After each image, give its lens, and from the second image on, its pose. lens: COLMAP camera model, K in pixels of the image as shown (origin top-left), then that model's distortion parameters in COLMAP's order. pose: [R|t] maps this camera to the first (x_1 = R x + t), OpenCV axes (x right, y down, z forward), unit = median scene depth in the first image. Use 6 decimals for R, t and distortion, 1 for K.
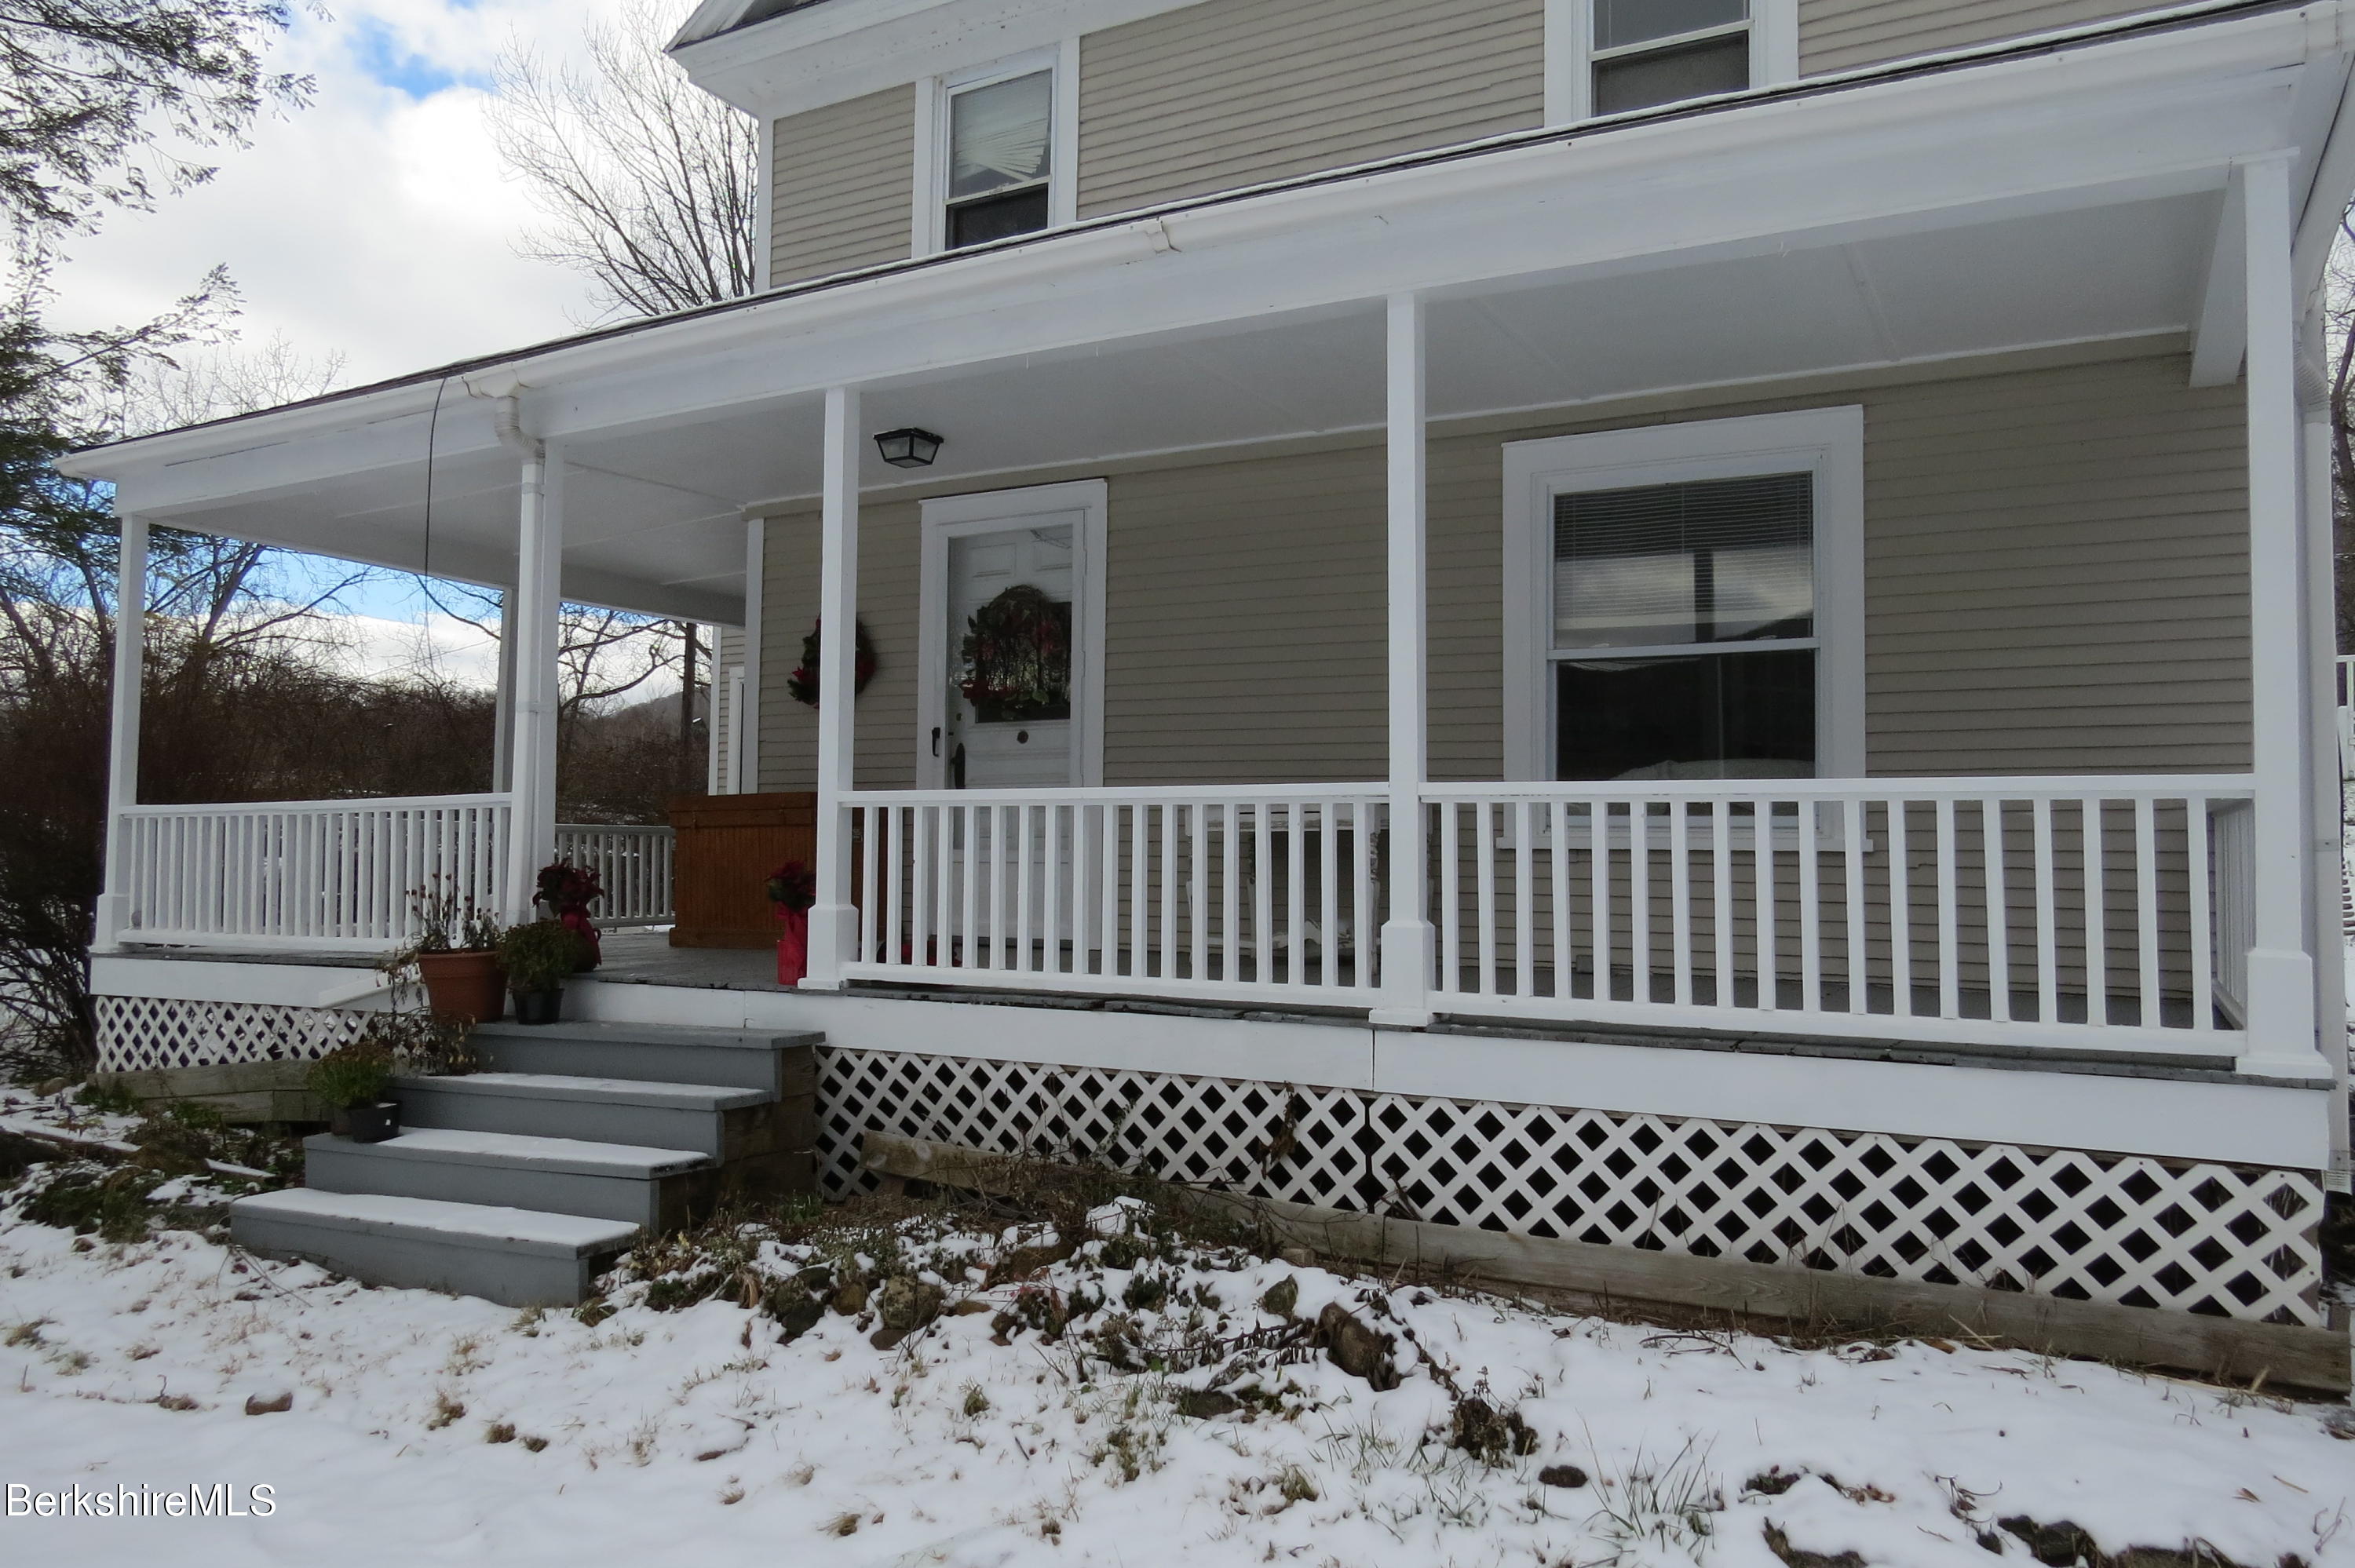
lens RADIAL K [[1688.6, 0, 1168.6], [0, 1688.6, 796.6], [0, 0, 1]] dist [-0.033068, 0.022328]
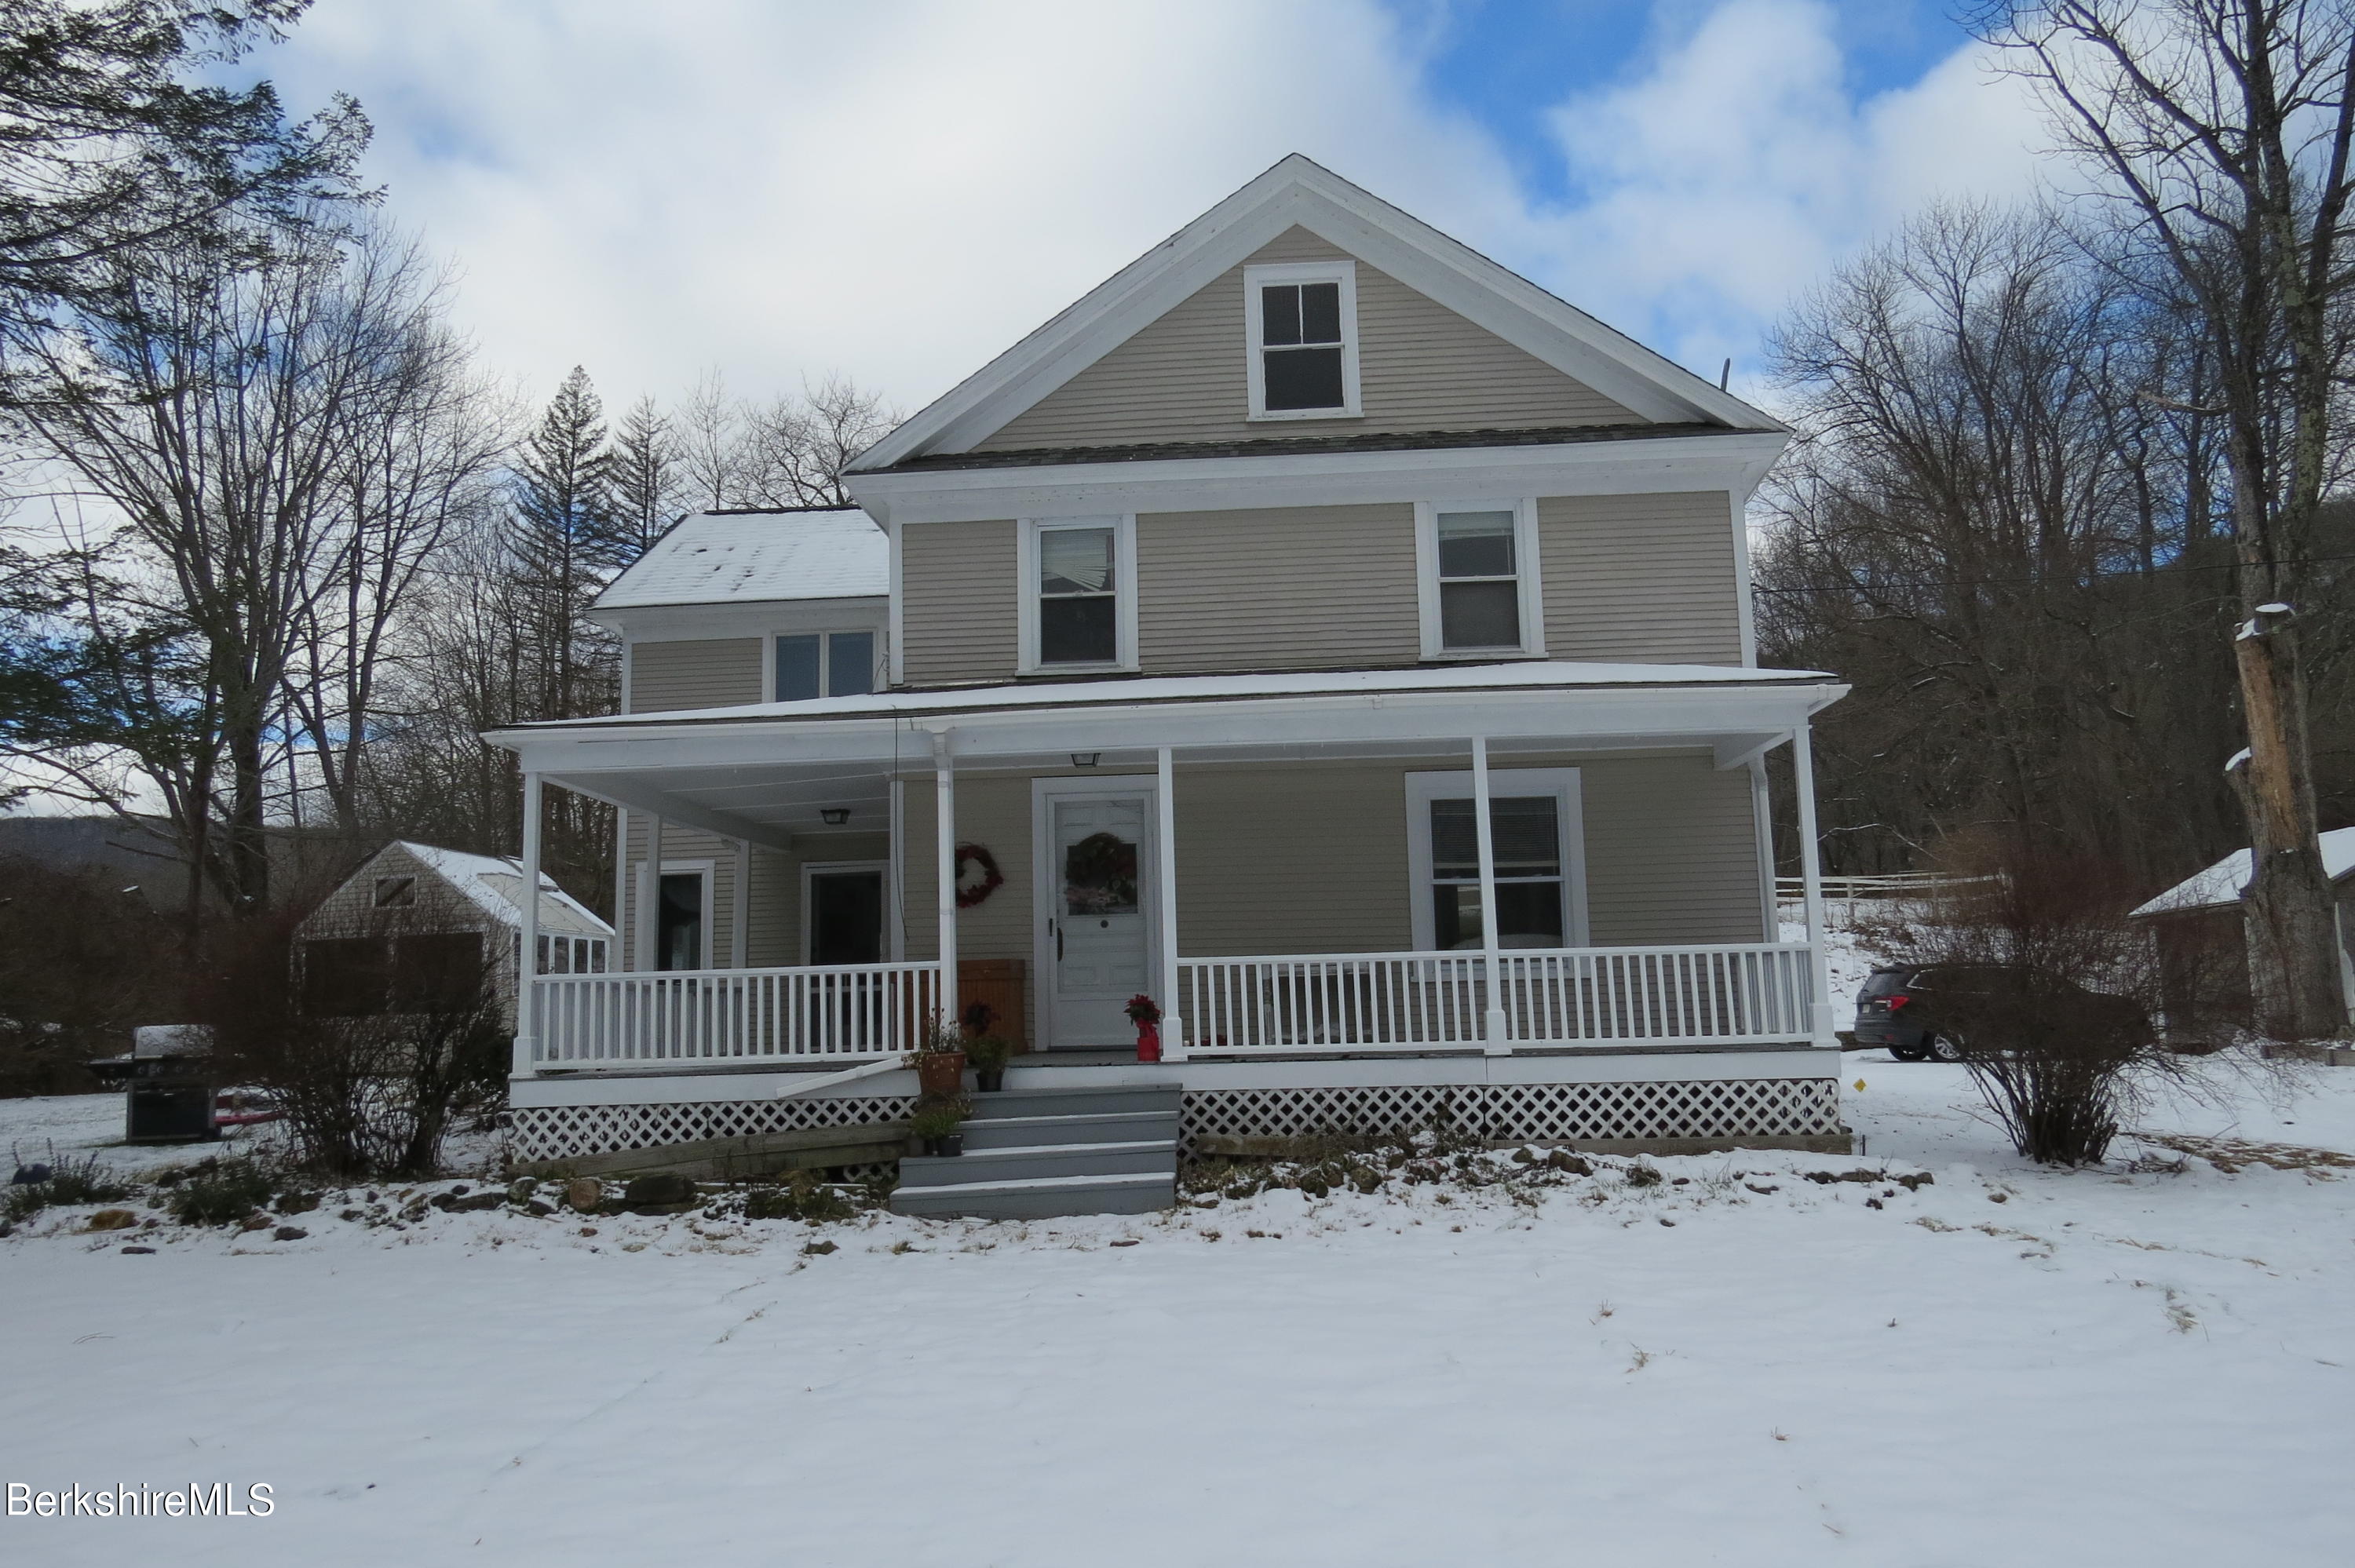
lens RADIAL K [[1688.6, 0, 1179.2], [0, 1688.6, 774.0], [0, 0, 1]] dist [-0.033068, 0.022328]
pose [[0.906188, 0.030848, 0.421749, -1.125437], [0.014450, 0.994494, -0.103788, -0.012469], [-0.422629, 0.100145, 0.900753, -0.844228]]
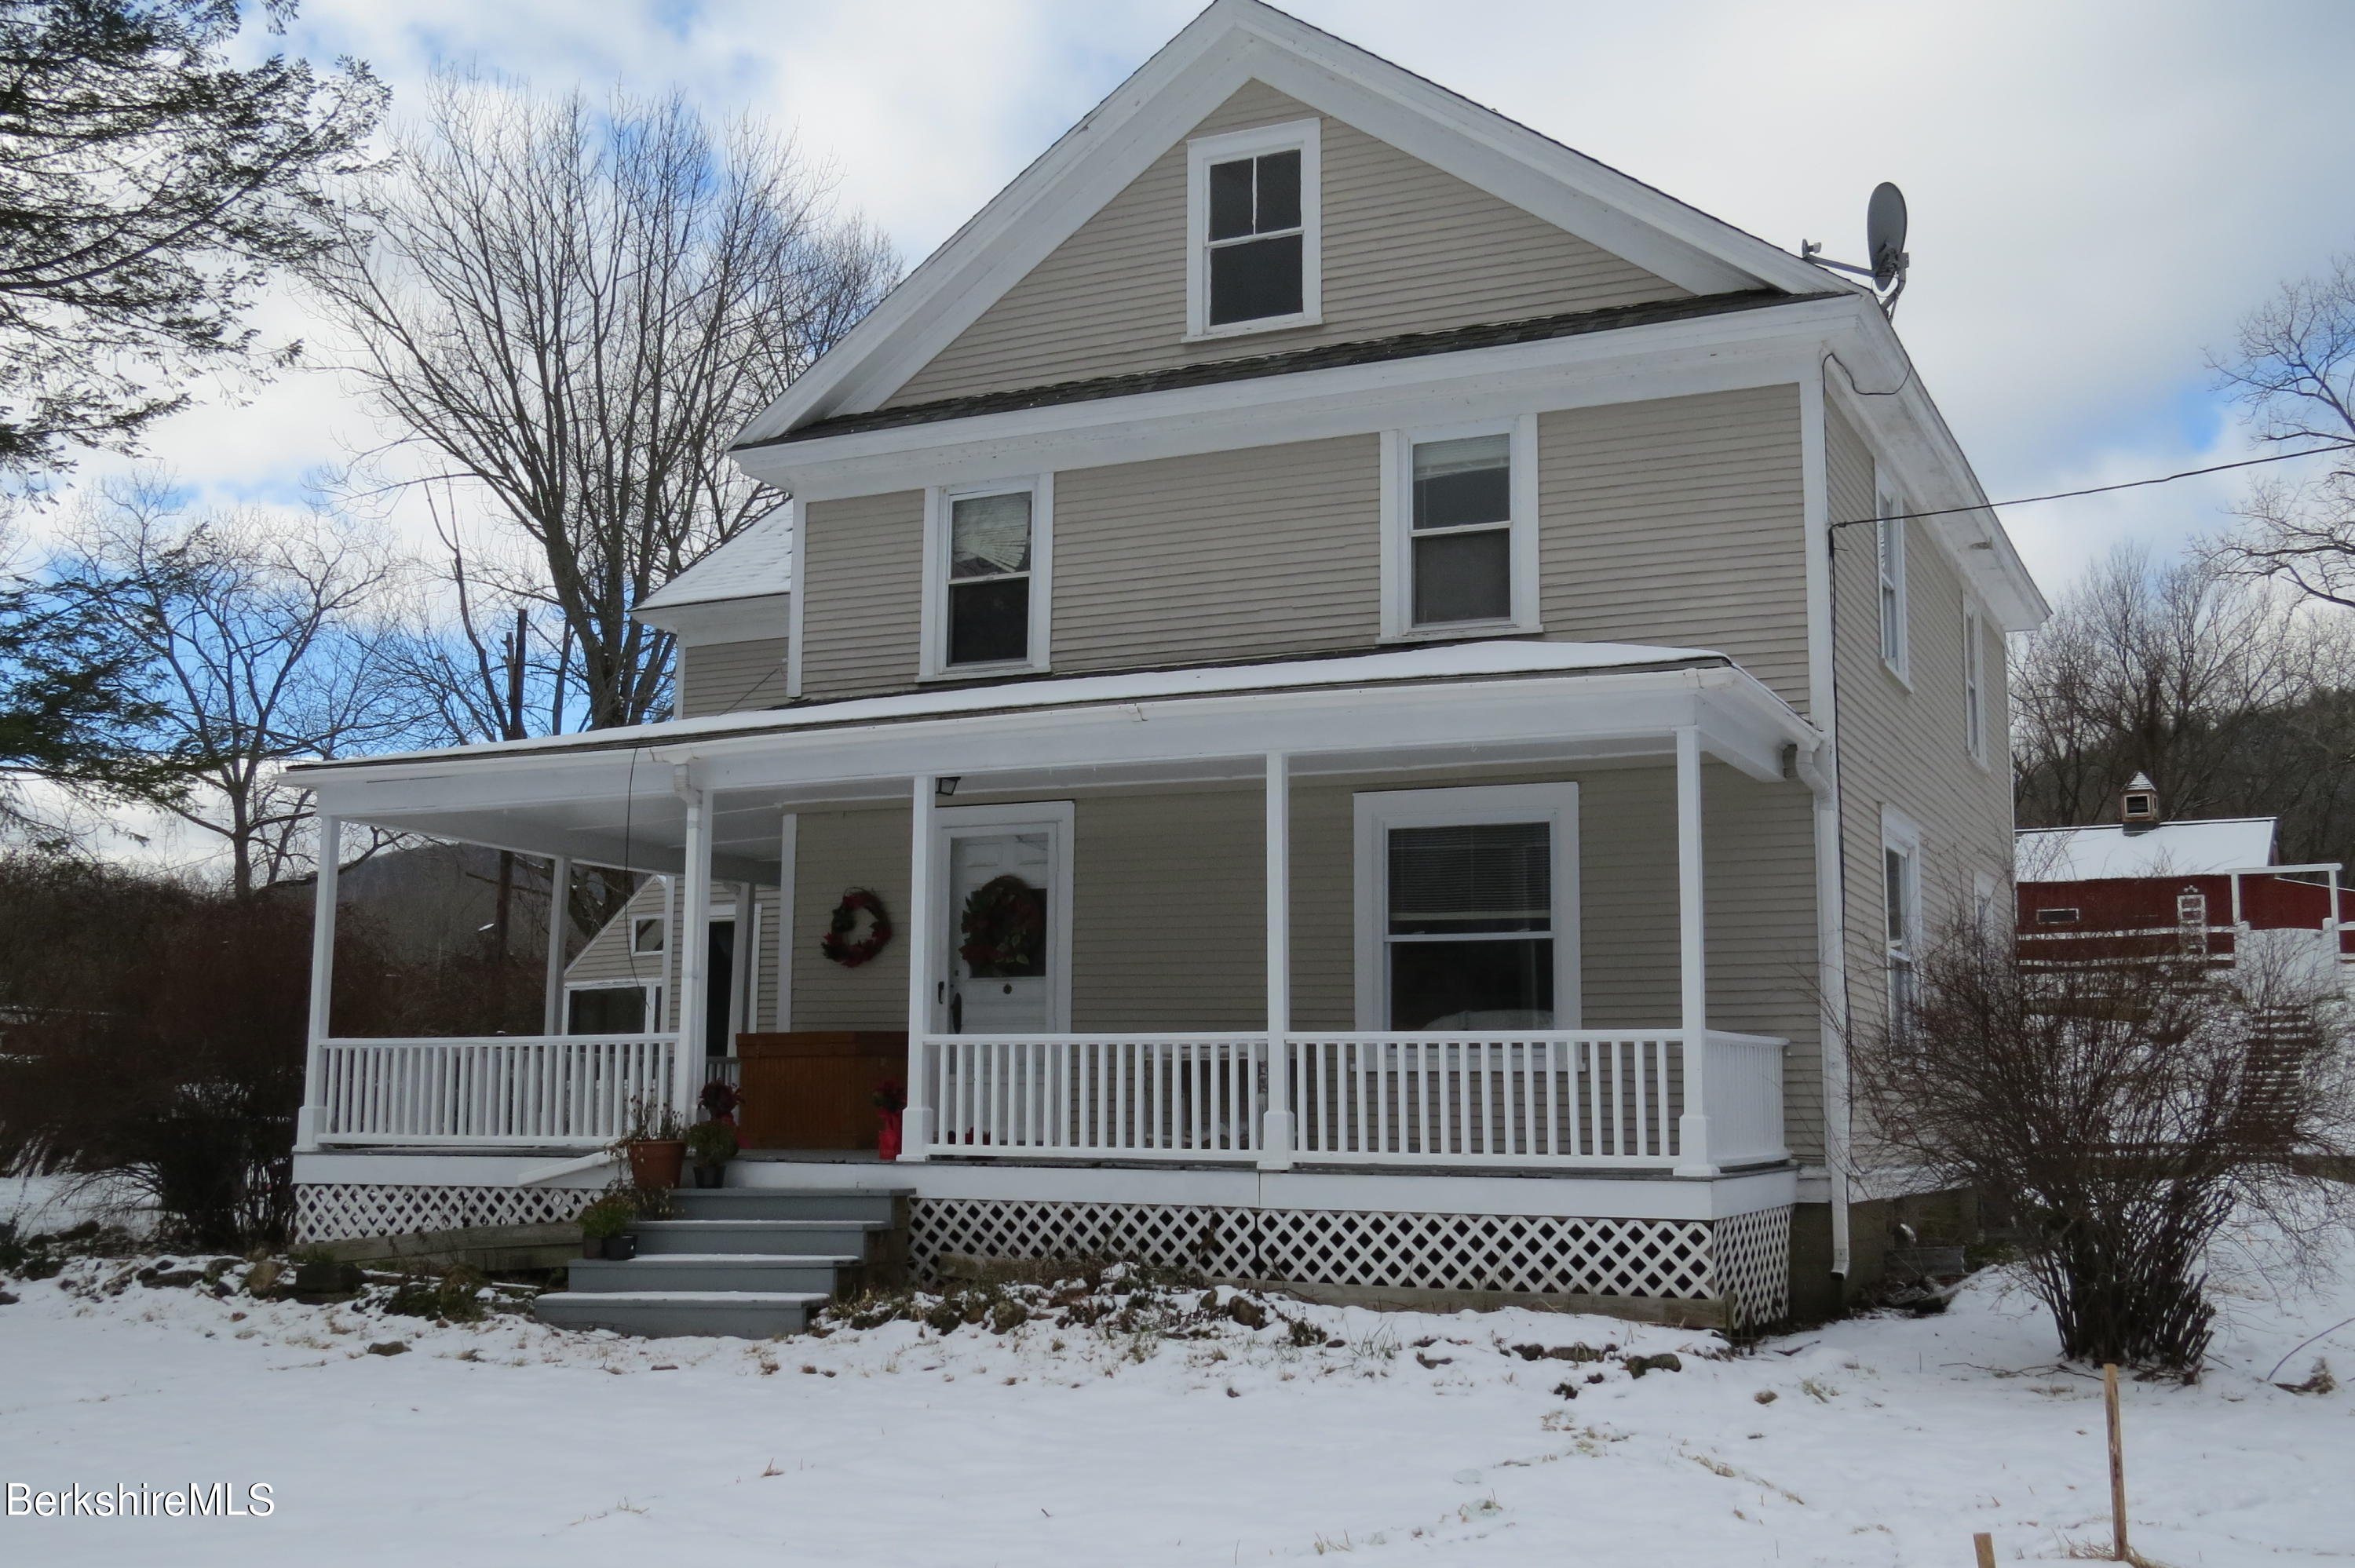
lens RADIAL K [[2346.1, 0, 1175.8], [0, 2346.1, 763.3], [0, 0, 1]] dist [-0.065638, 0.000000]
pose [[0.997957, 0.007023, 0.063507, -0.112682], [-0.000203, 0.994284, -0.106766, -0.023351], [-0.063894, 0.106535, 0.992254, -1.332609]]
